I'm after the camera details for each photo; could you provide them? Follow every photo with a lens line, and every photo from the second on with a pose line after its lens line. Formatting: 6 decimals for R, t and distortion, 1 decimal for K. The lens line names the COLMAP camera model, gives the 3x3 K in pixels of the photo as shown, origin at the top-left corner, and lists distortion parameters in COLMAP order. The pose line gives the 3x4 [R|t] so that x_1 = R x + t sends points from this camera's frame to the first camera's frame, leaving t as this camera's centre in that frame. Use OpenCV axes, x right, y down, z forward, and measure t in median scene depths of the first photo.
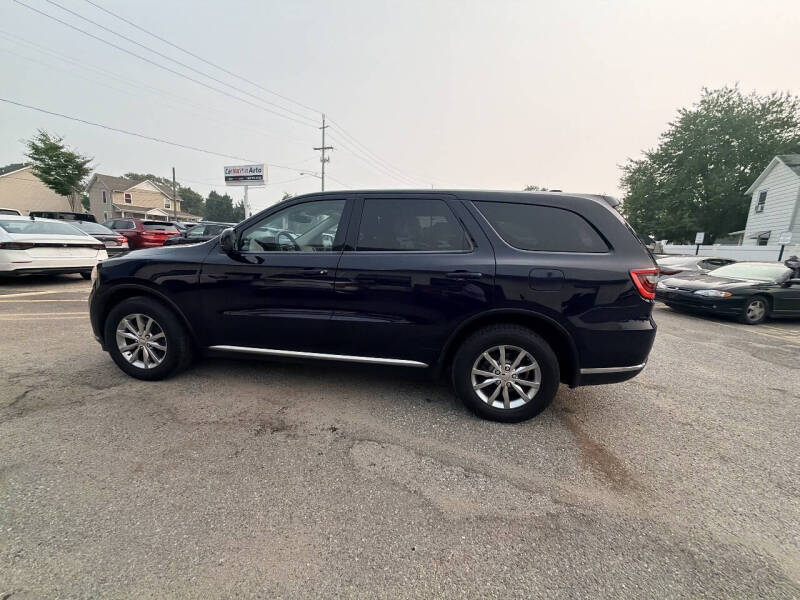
lens RADIAL K [[317.4, 0, 398.5], [0, 317.4, 300.7], [0, 0, 1]] dist [-0.000521, 0.000369]
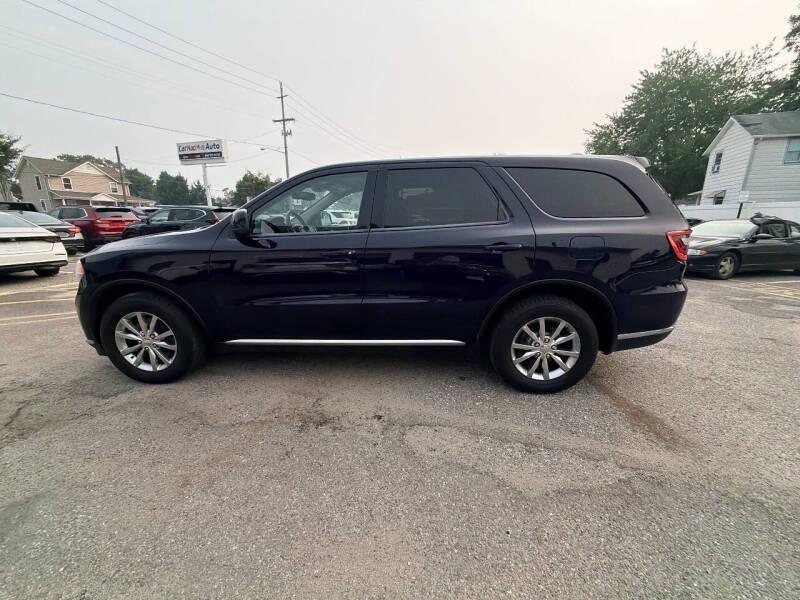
lens RADIAL K [[316.6, 0, 398.0], [0, 316.6, 301.3], [0, 0, 1]] dist [0.001122, -0.000373]
pose [[0.994594, -0.069177, 0.077445, -0.161817], [0.063059, 0.994891, 0.078838, -0.013012], [-0.082503, -0.073529, 0.993875, 0.055728]]
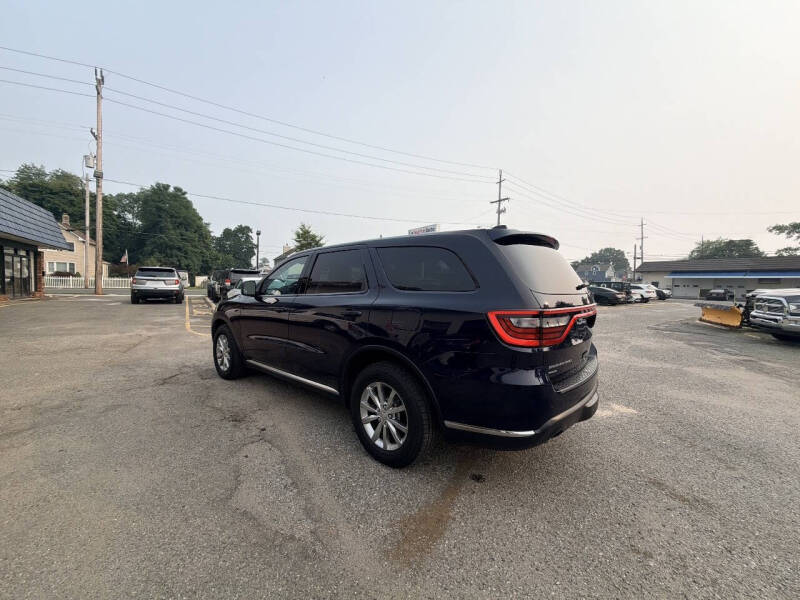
lens RADIAL K [[317.7, 0, 399.3], [0, 317.7, 301.2], [0, 0, 1]] dist [-0.000734, 0.000238]
pose [[0.839075, -0.003378, -0.544005, 0.801390], [-0.076762, 0.989241, -0.124541, 0.004157], [0.538573, 0.146258, 0.829788, 0.122547]]
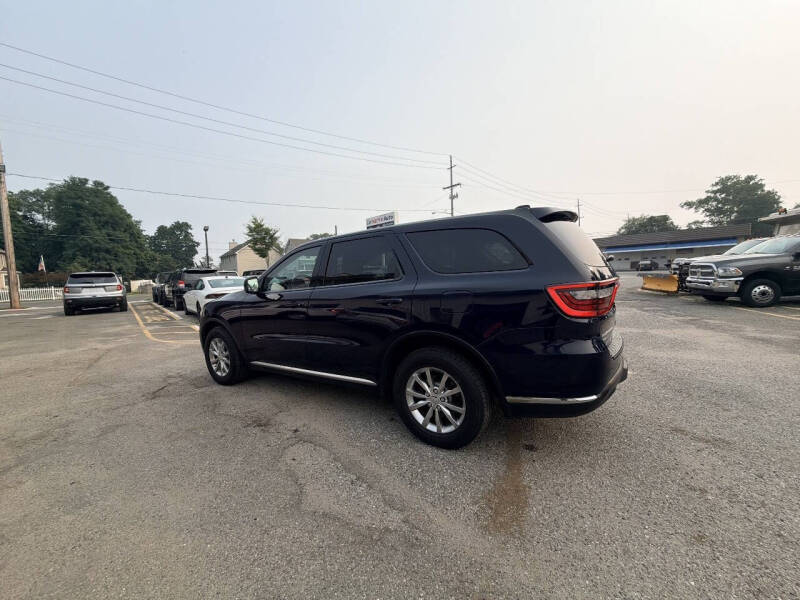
lens RADIAL K [[317.7, 0, 399.3], [0, 317.7, 301.2], [0, 0, 1]] dist [-0.000734, 0.000238]
pose [[0.902733, -0.051682, -0.427085, 0.590296], [0.011618, 0.995324, -0.095888, 0.021330], [0.430044, 0.081600, 0.899113, 0.017833]]
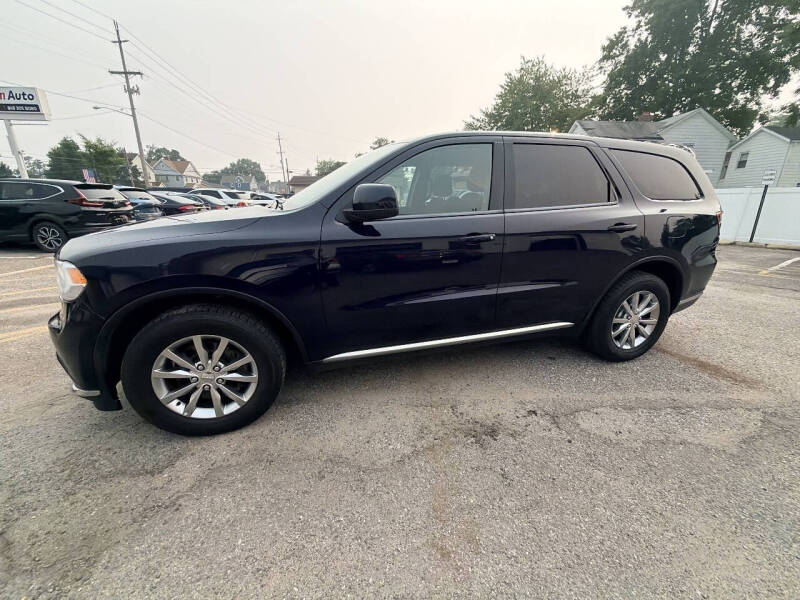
lens RADIAL K [[317.4, 0, 398.5], [0, 317.4, 300.7], [0, 0, 1]] dist [-0.000521, 0.000369]
pose [[0.902157, -0.164624, 0.398763, -0.708072], [0.110704, 0.981719, 0.154833, -0.073219], [-0.416962, -0.095539, 0.903889, 0.310911]]
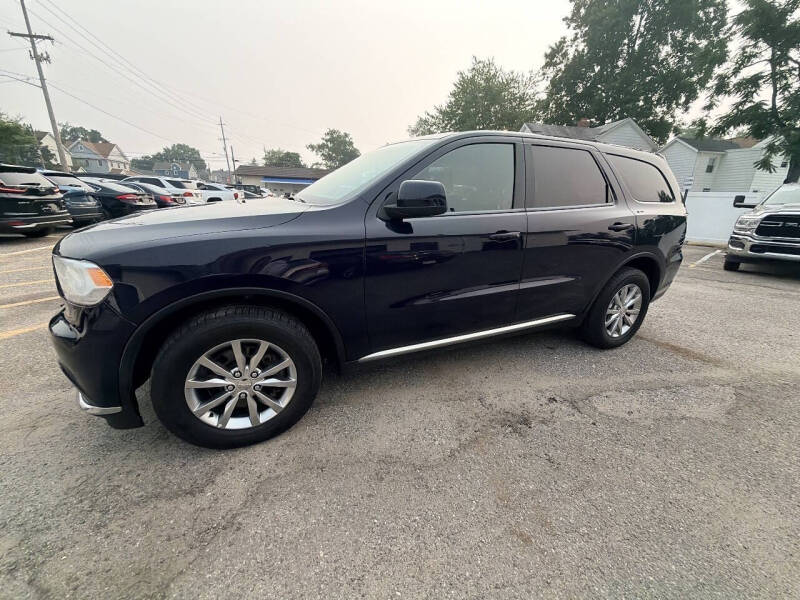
lens RADIAL K [[316.8, 0, 397.1], [0, 316.8, 301.3], [0, 0, 1]] dist [0.000109, 0.000478]
pose [[0.834495, -0.190710, 0.516960, -0.860577], [0.106558, 0.976339, 0.188167, -0.098042], [-0.540614, -0.101938, 0.835072, 0.399744]]
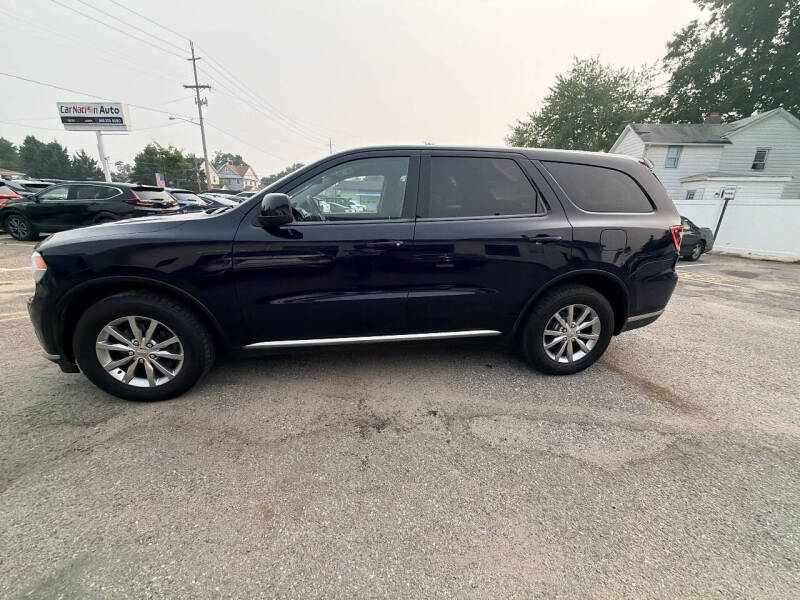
lens RADIAL K [[316.6, 0, 398.0], [0, 316.6, 301.3], [0, 0, 1]] dist [0.001122, -0.000373]
pose [[0.954298, -0.106685, 0.279167, -0.439701], [0.071536, 0.988501, 0.133221, -0.045610], [-0.290169, -0.107162, 0.950956, 0.142453]]
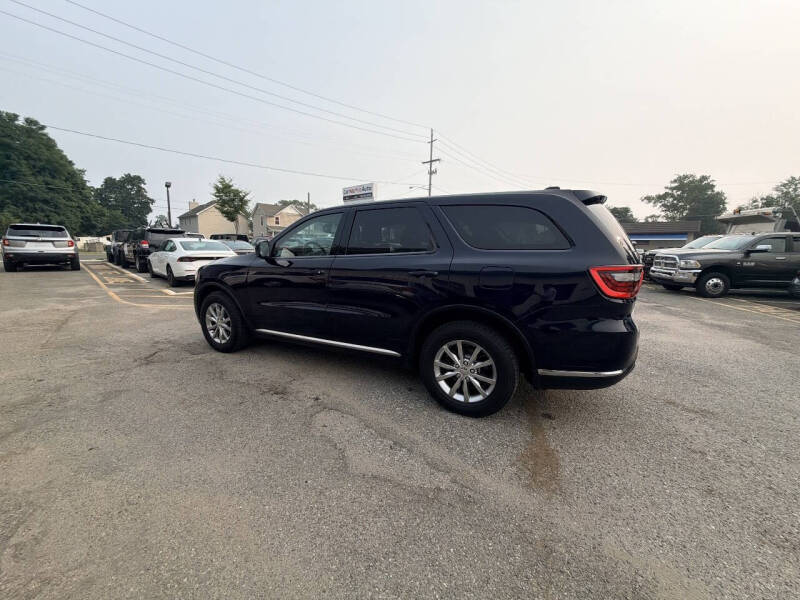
lens RADIAL K [[317.7, 0, 399.3], [0, 317.7, 301.2], [0, 0, 1]] dist [-0.000734, 0.000238]
pose [[0.941260, 0.023203, -0.336885, 0.418059], [-0.031444, 0.999324, -0.019027, 0.032405], [0.336216, 0.028502, 0.941354, -0.053764]]
